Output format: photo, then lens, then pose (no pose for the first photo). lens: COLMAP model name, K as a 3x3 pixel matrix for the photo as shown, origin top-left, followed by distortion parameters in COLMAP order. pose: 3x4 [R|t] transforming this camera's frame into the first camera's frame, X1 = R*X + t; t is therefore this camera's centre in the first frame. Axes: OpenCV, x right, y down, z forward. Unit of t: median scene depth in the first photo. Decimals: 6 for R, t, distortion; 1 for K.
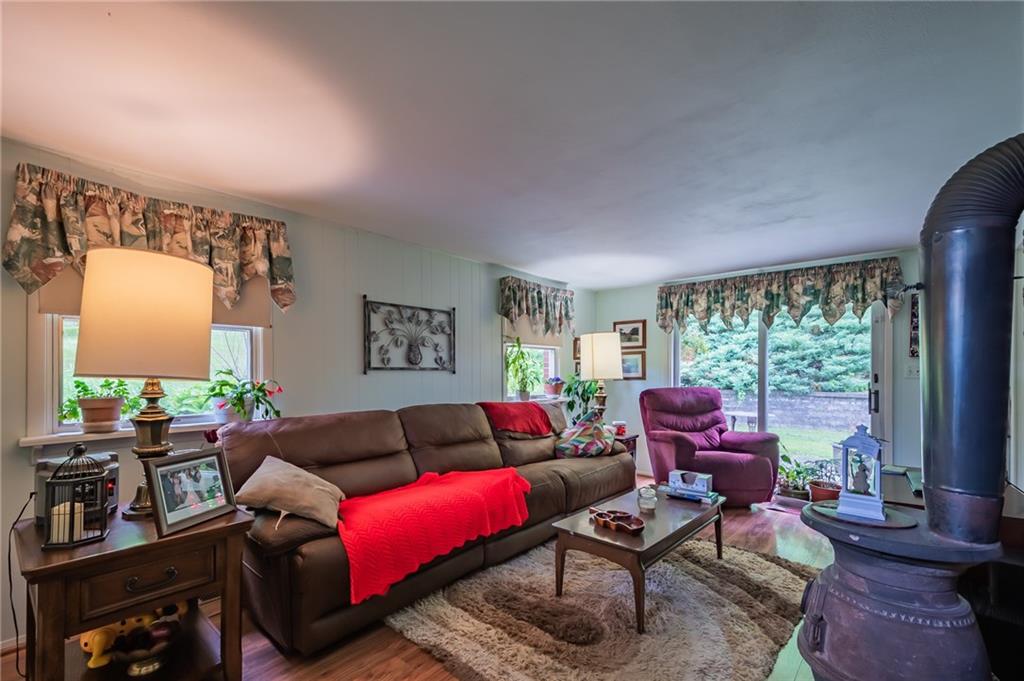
lens RADIAL K [[450.6, 0, 509.6], [0, 450.6, 381.0], [0, 0, 1]] dist [0.000648, -0.000124]
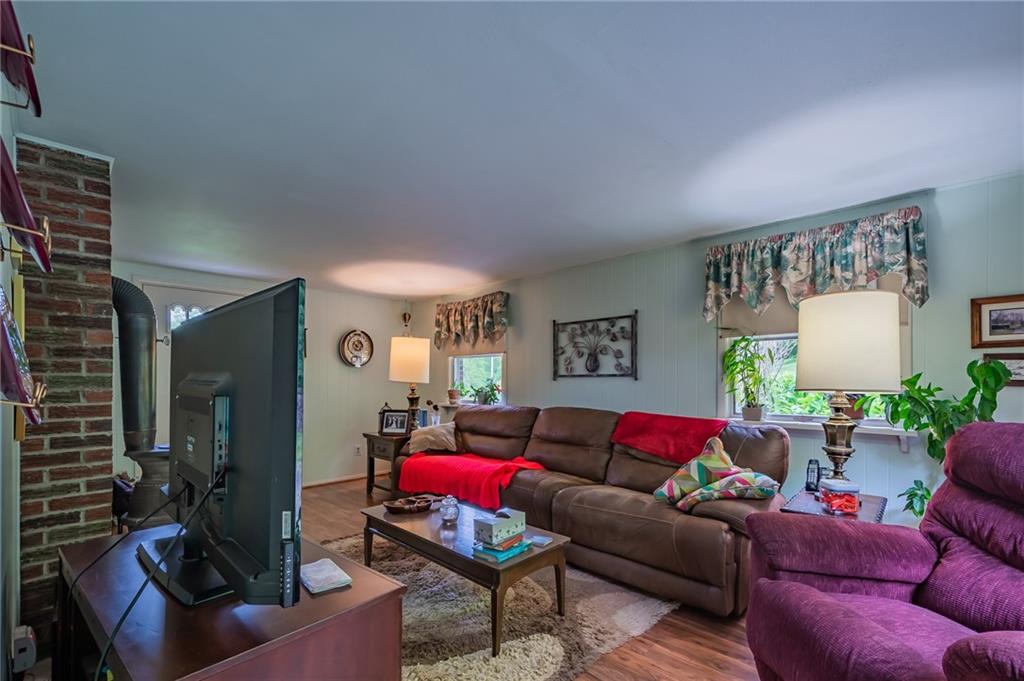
lens RADIAL K [[450.6, 0, 509.6], [0, 450.6, 381.0], [0, 0, 1]] dist [0.000648, -0.000124]
pose [[-0.051290, 0.006205, -0.998665, 0.909574], [-0.011512, 0.999911, 0.006804, -0.019211], [0.998617, 0.011845, -0.051214, 0.857525]]
